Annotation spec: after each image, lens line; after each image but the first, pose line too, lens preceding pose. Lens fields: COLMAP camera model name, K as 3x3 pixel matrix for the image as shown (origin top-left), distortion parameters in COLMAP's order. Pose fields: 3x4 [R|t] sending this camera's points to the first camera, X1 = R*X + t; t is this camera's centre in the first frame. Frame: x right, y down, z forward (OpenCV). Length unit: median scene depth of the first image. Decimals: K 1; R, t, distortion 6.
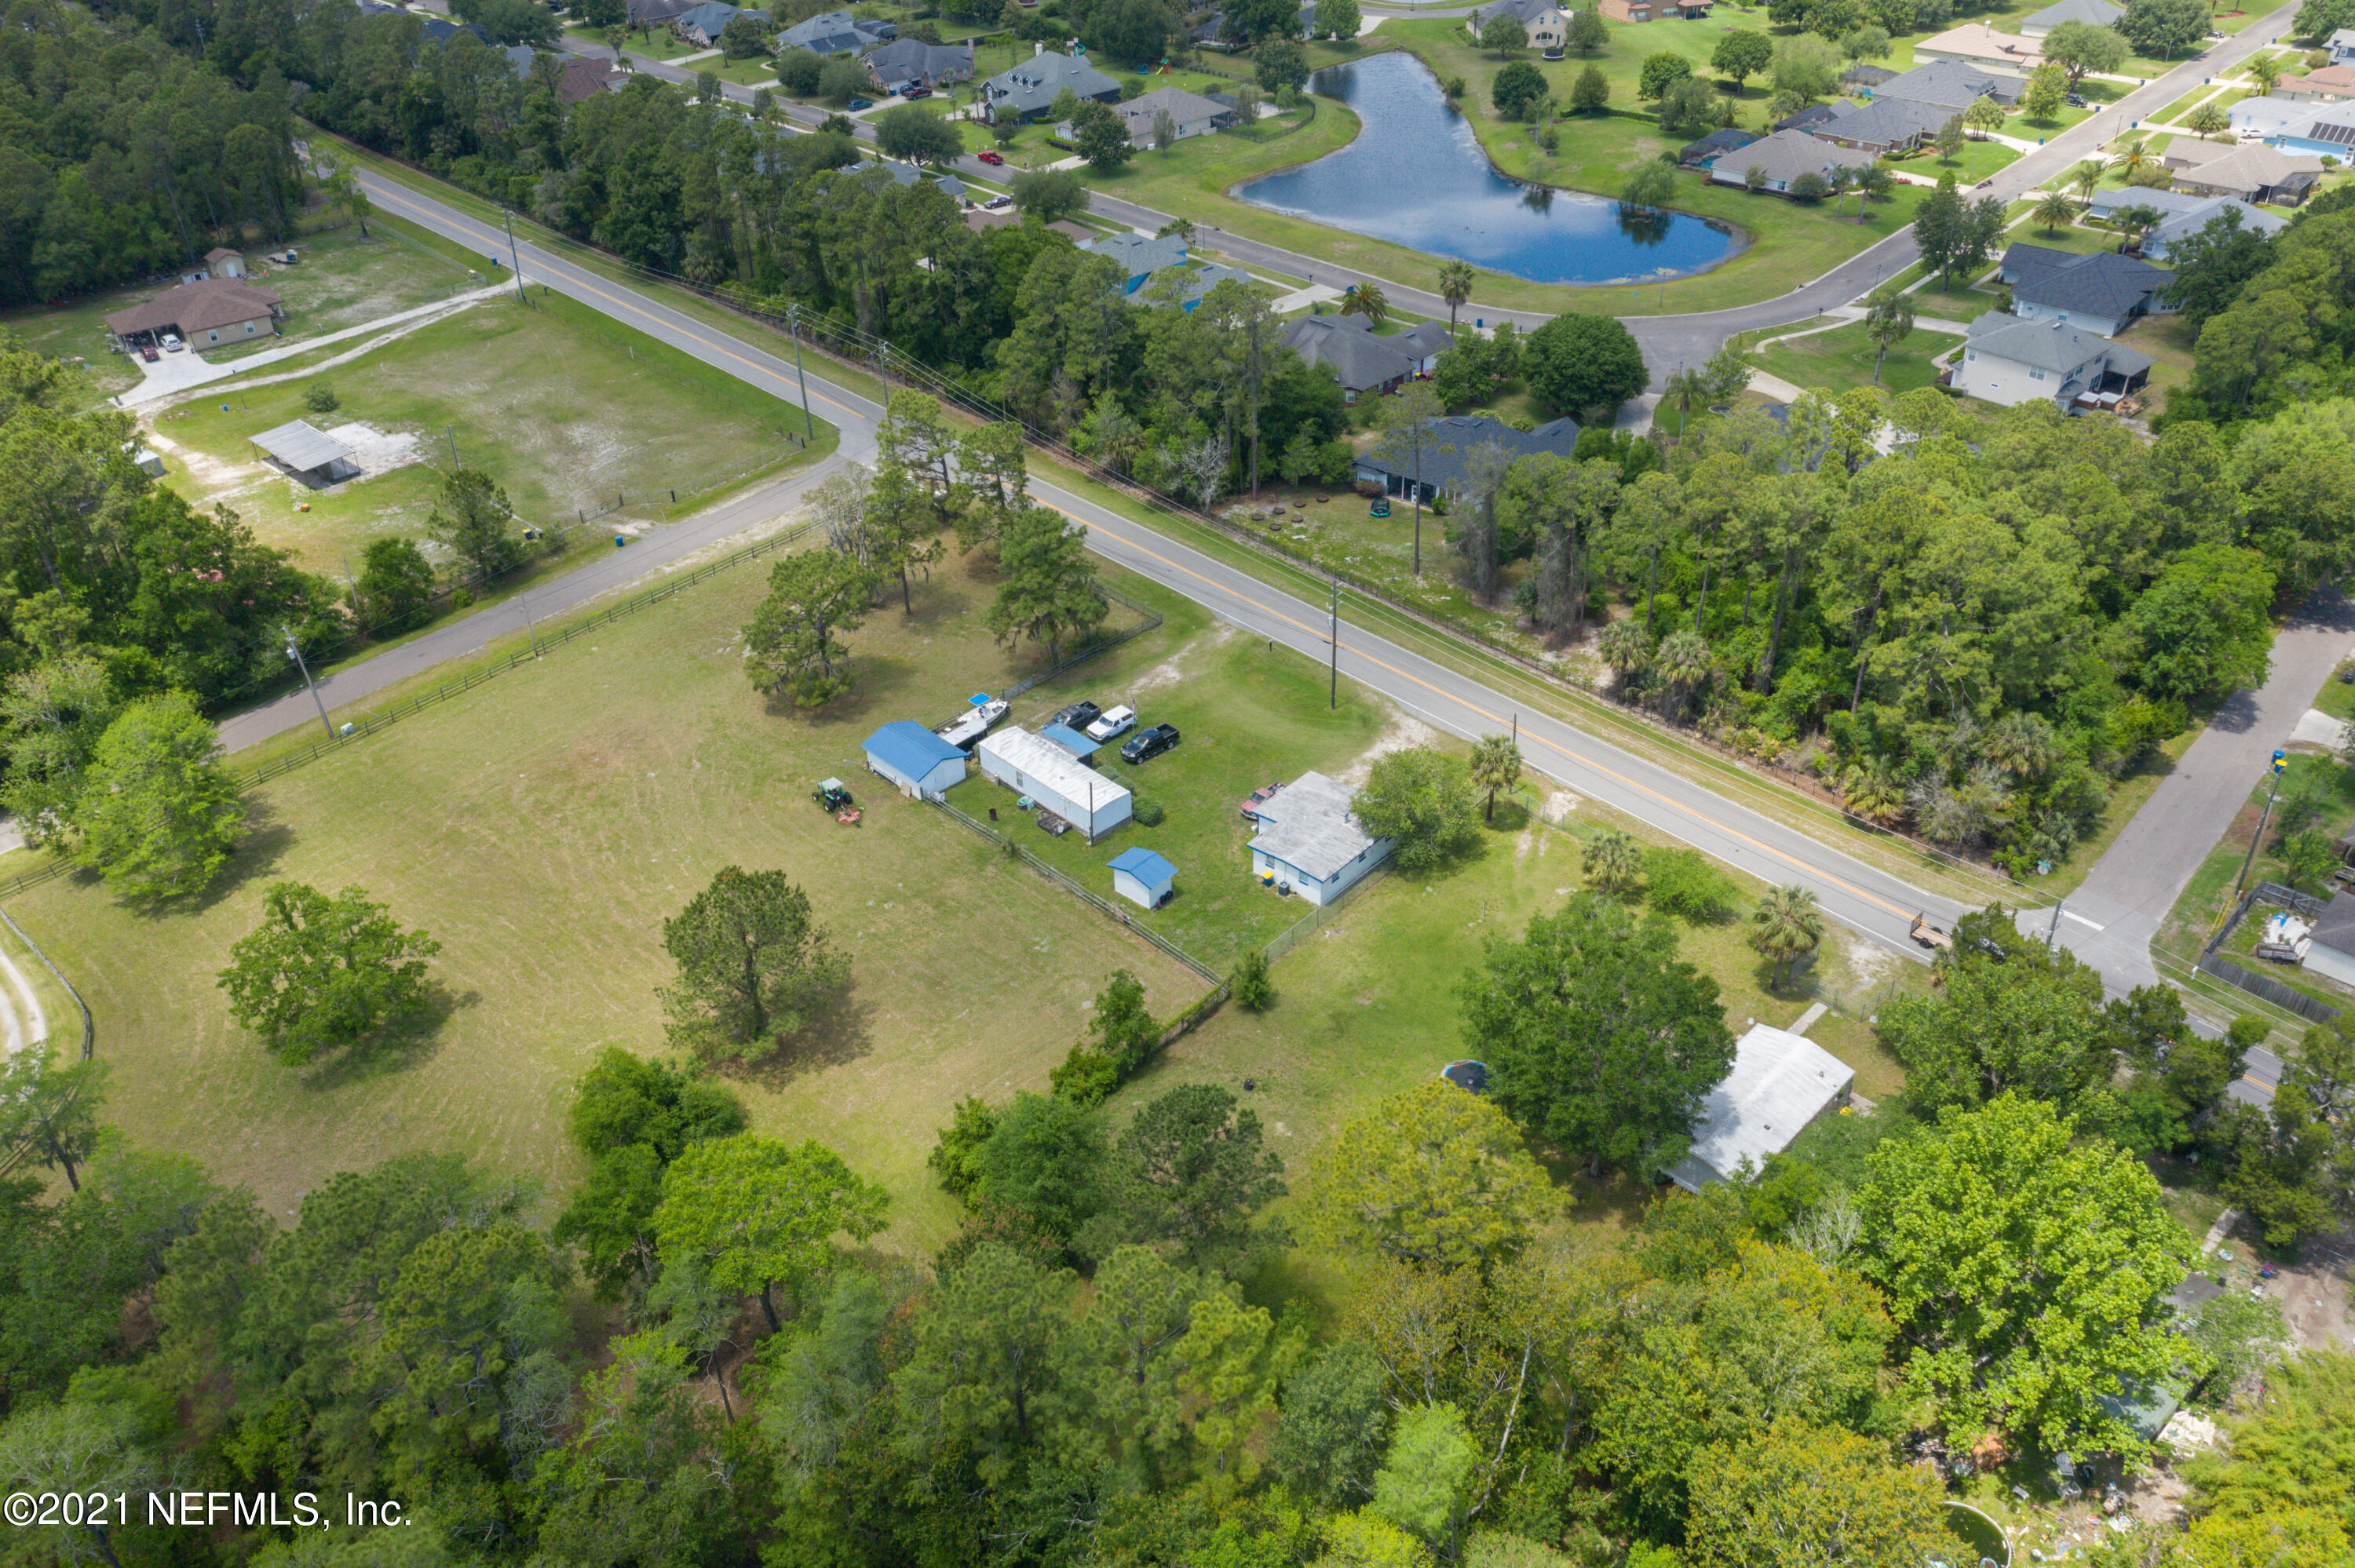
lens RADIAL K [[1855.3, 0, 1185.9], [0, 1855.3, 780.0], [0, 0, 1]] dist [-0.016238, 0.009471]
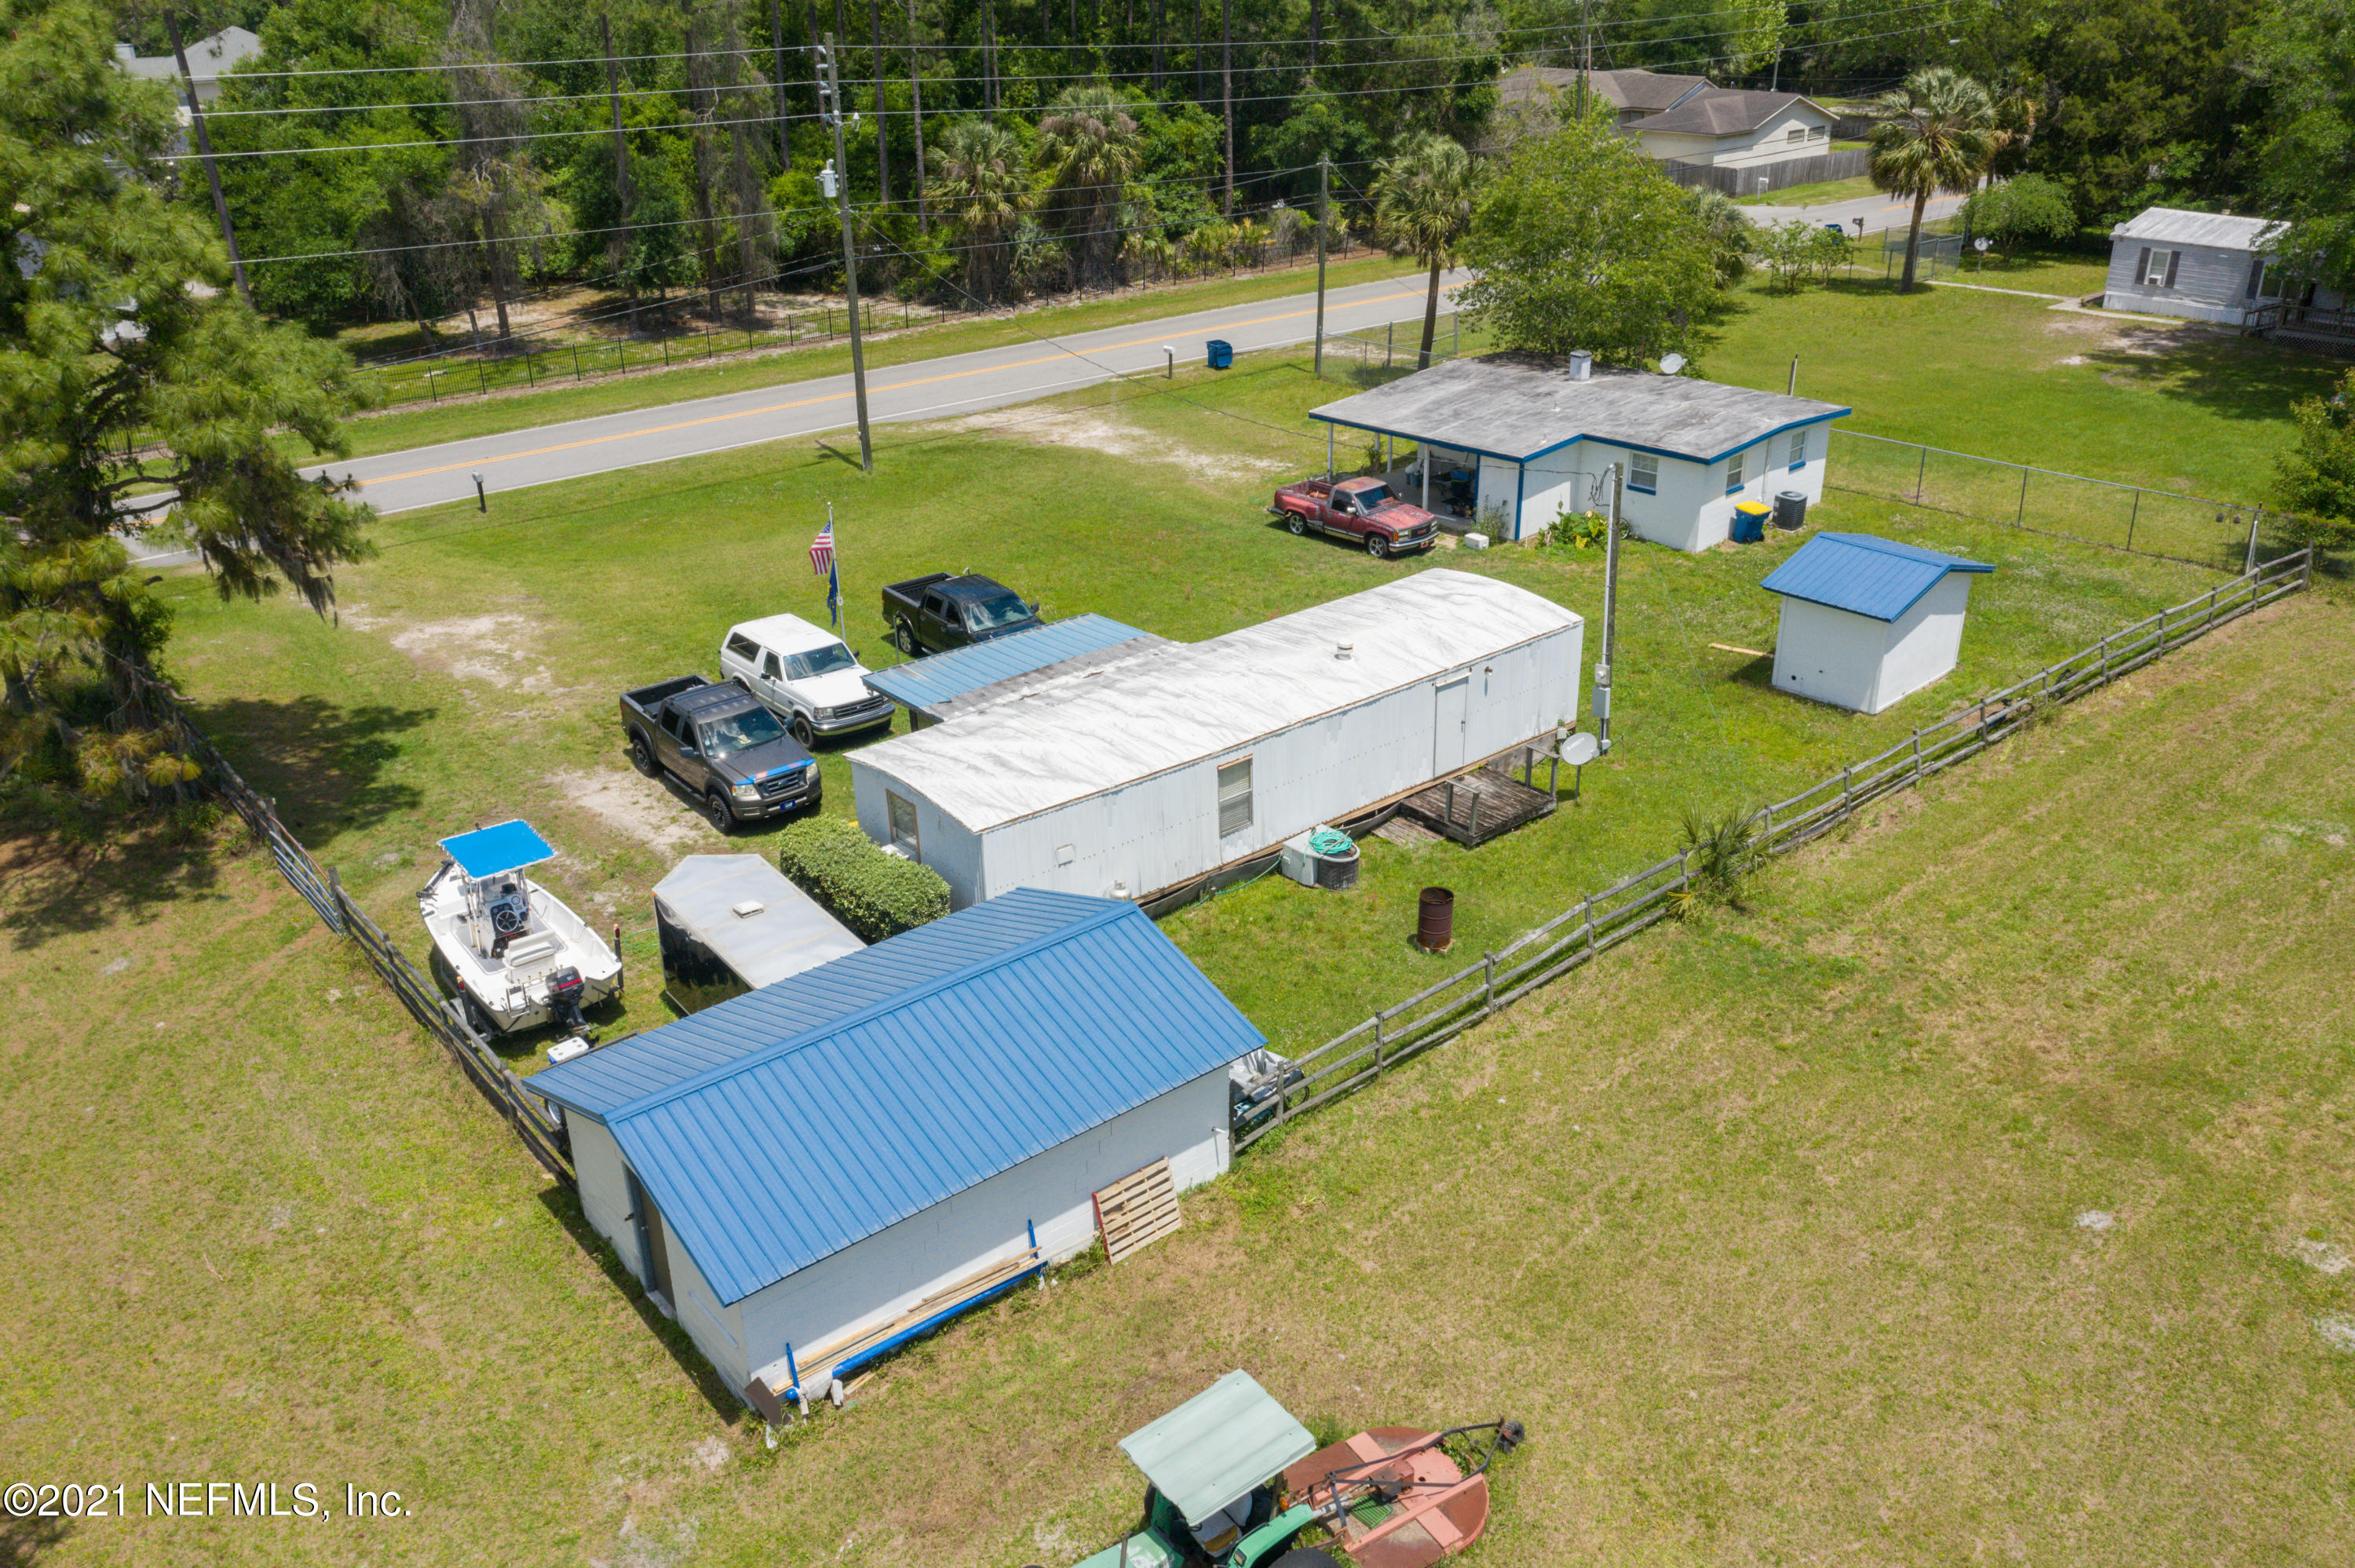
lens RADIAL K [[1855.3, 0, 1185.9], [0, 1855.3, 780.0], [0, 0, 1]] dist [-0.016238, 0.009471]
pose [[0.082178, -0.407308, 0.909586, -0.252560], [0.565912, 0.770333, 0.293822, -0.060193], [-0.820360, 0.490600, 0.293805, 0.846726]]
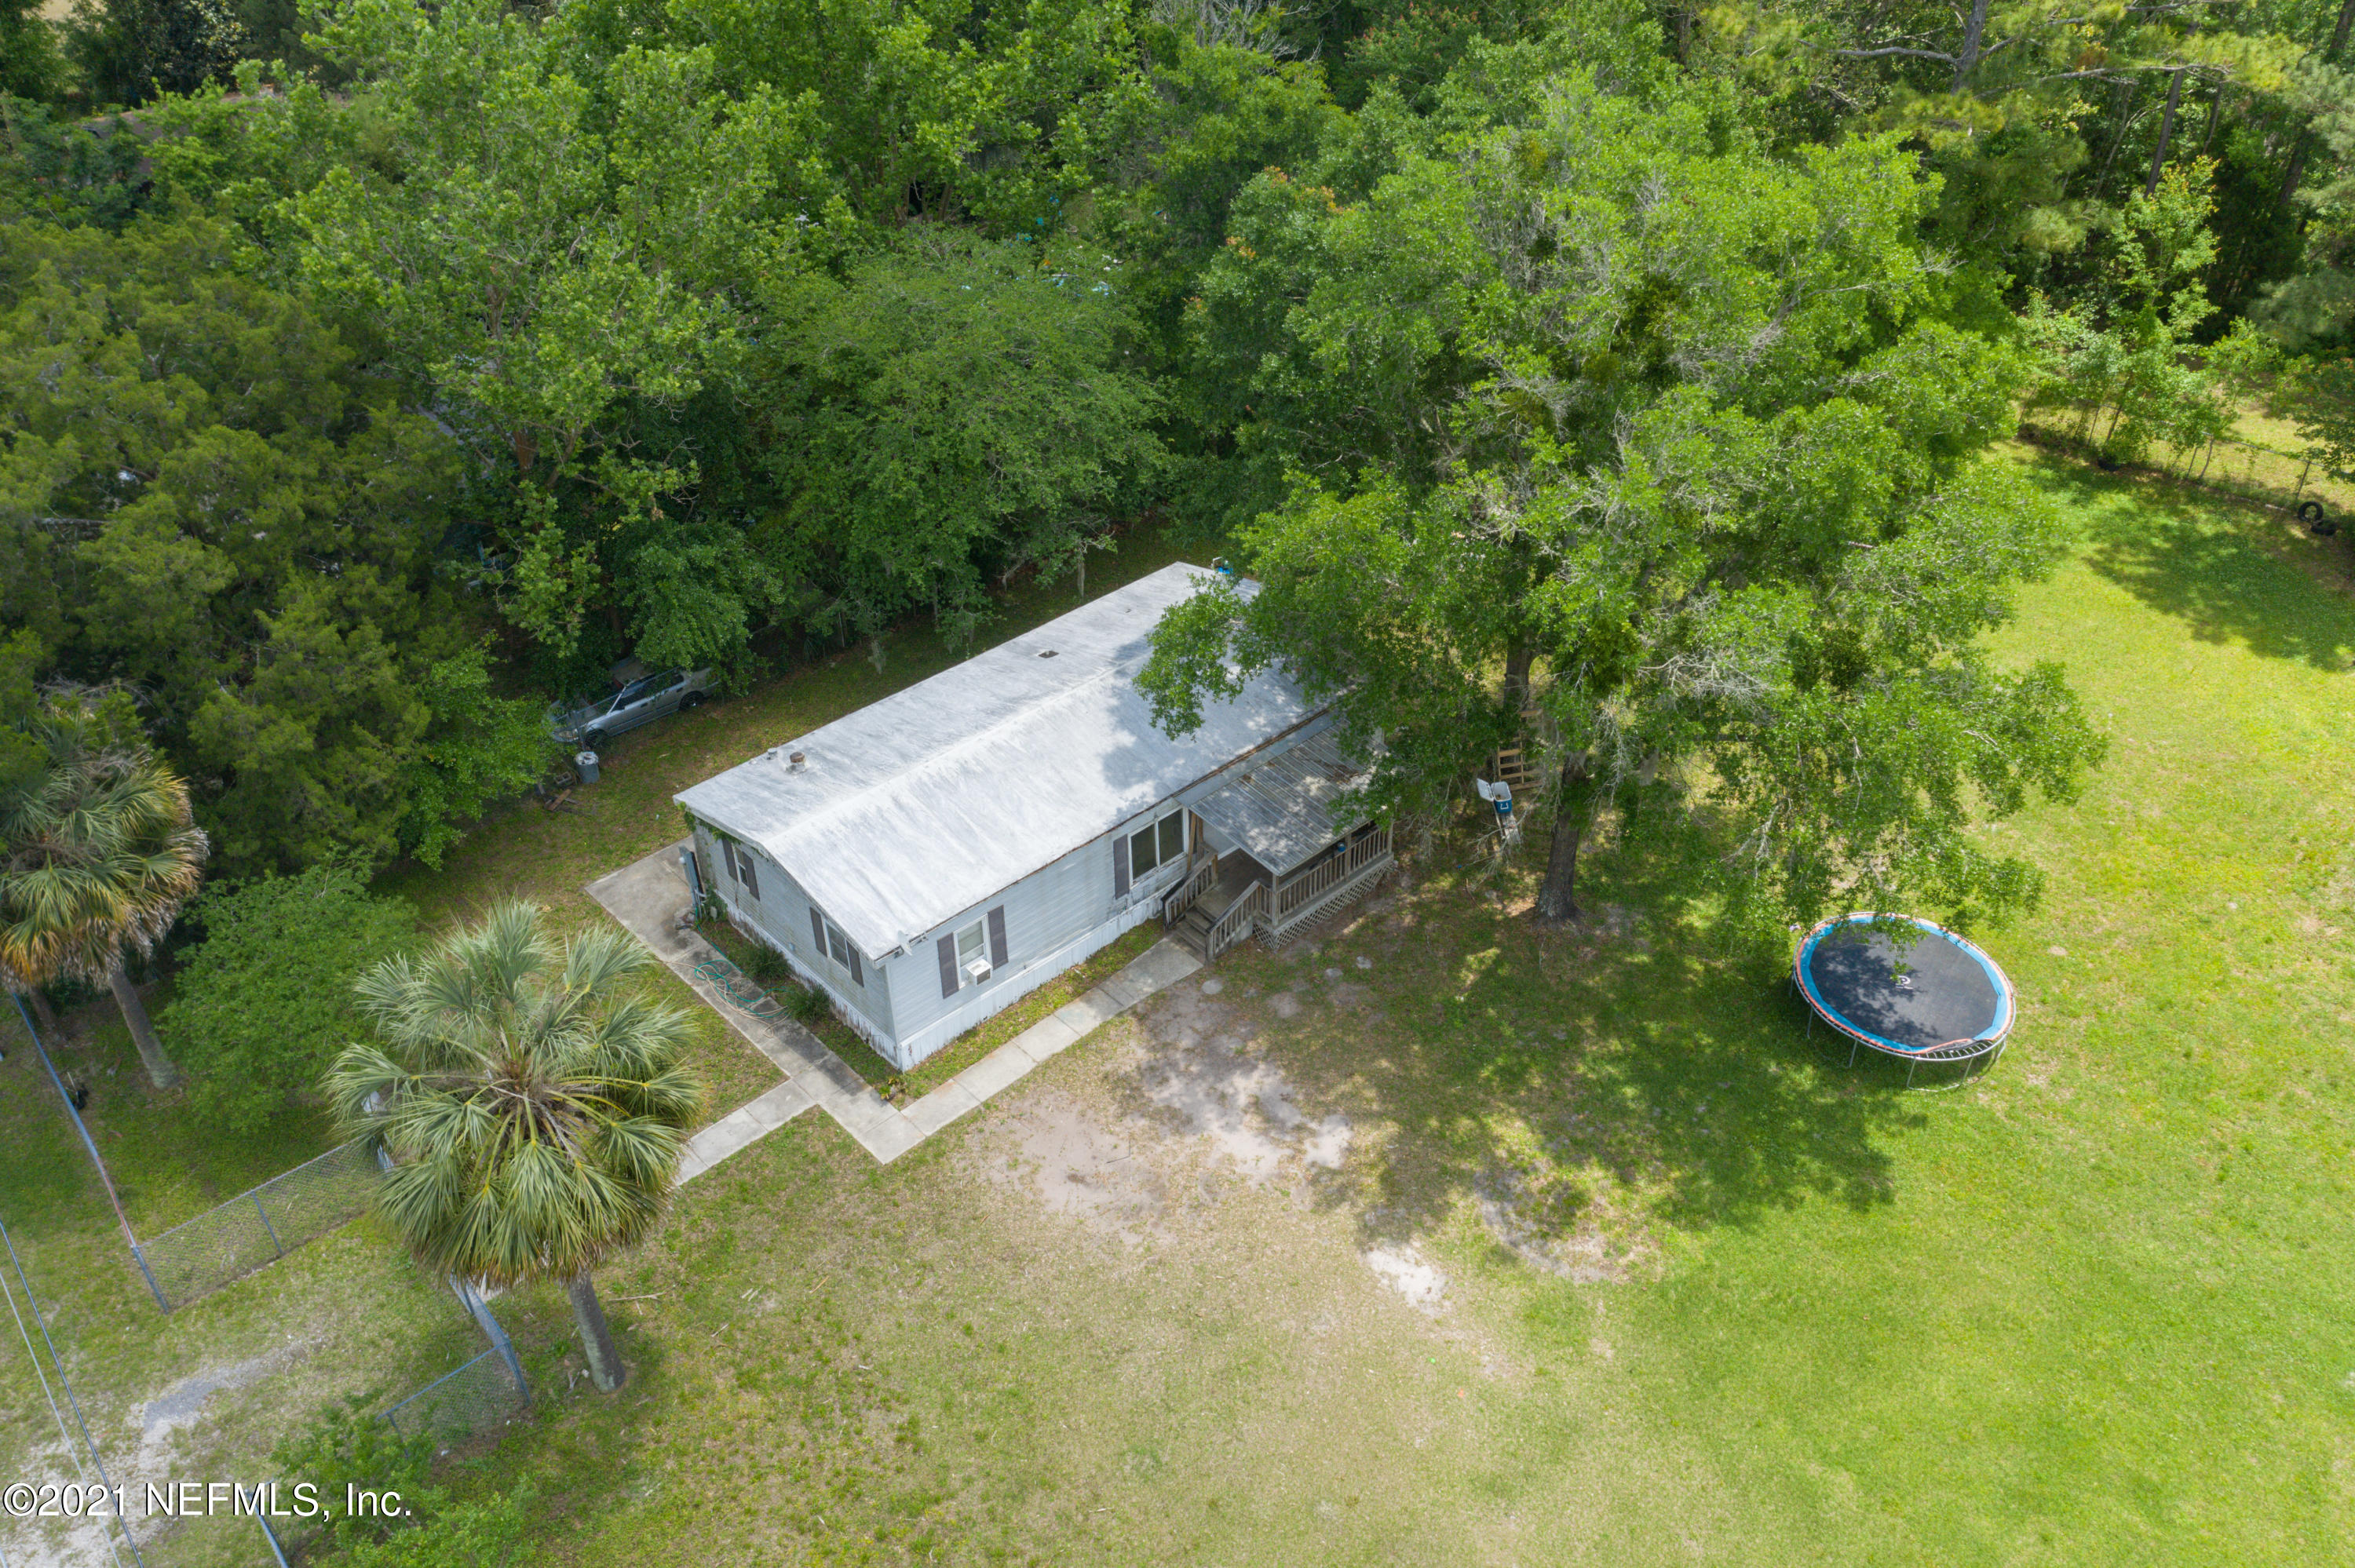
lens RADIAL K [[1855.3, 0, 1185.9], [0, 1855.3, 780.0], [0, 0, 1]] dist [-0.016238, 0.009471]
pose [[-0.998047, -0.005234, 0.062253, 0.180262], [0.056546, 0.347947, 0.935807, -0.093450], [-0.026559, 0.937500, -0.346971, 0.779246]]
